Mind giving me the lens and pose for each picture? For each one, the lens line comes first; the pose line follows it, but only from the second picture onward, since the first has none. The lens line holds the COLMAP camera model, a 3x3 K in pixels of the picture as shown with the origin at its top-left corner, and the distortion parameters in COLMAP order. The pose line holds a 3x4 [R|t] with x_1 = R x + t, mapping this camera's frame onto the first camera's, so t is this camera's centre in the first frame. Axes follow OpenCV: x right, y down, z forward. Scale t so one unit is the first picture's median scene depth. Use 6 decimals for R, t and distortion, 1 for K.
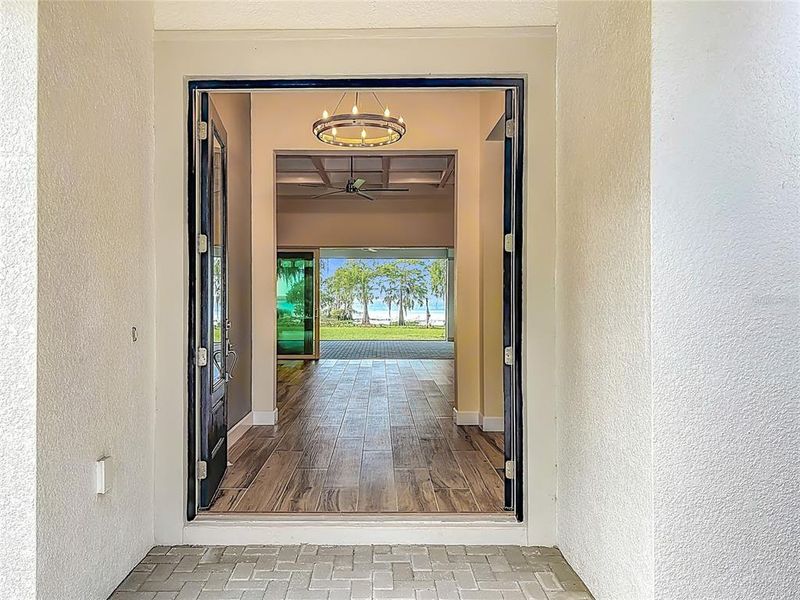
lens RADIAL K [[461.1, 0, 400.0], [0, 461.1, 300.0], [0, 0, 1]] dist [-0.004223, -0.001013]
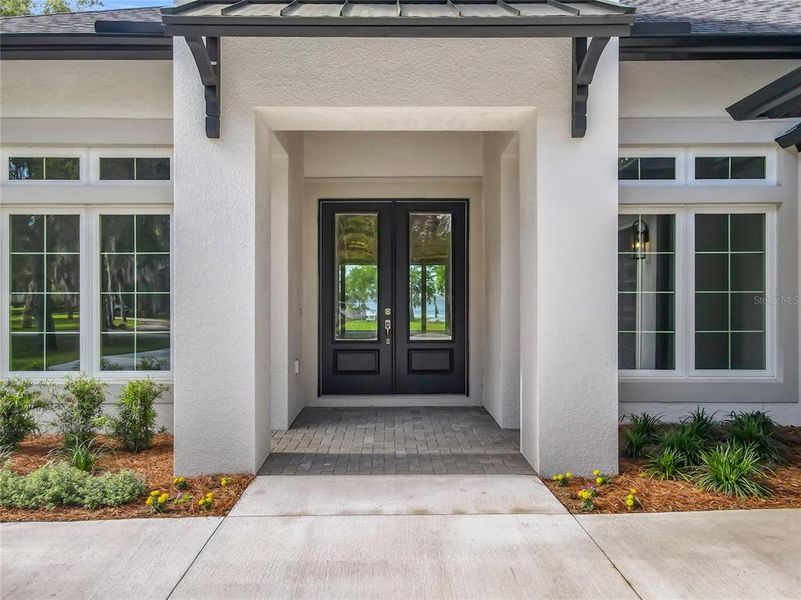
lens RADIAL K [[461.6, 0, 400.5], [0, 461.6, 300.0], [0, 0, 1]] dist [-0.004223, -0.001013]
pose [[0.999781, 0.002147, -0.020816, -0.018119], [-0.002071, 0.999991, 0.003700, 0.001658], [0.020824, -0.003656, 0.999776, -1.220844]]
